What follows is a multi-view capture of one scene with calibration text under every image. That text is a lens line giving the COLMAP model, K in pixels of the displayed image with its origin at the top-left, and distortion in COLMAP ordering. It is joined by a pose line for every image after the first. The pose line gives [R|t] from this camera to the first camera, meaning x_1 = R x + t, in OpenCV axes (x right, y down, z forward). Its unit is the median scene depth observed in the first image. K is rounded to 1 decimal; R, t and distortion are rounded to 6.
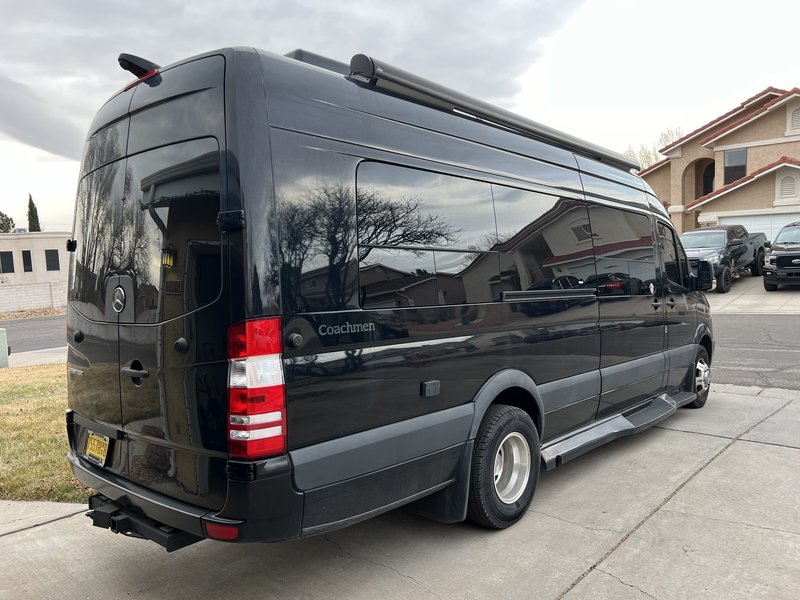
lens RADIAL K [[611.5, 0, 399.4], [0, 611.5, 298.9], [0, 0, 1]] dist [0.031111, -0.020698]
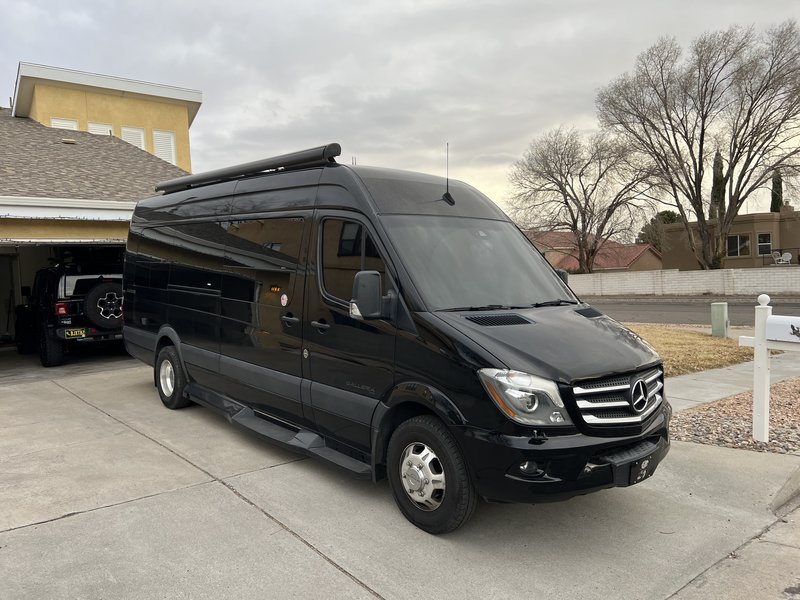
lens RADIAL K [[611.5, 0, 399.2], [0, 611.5, 300.2], [0, 0, 1]] dist [0.031111, -0.020698]
pose [[-0.146408, 0.076388, -0.986271, 1.592073], [-0.033353, 0.996066, 0.082098, -0.118252], [0.988662, 0.044915, -0.143284, 1.625970]]
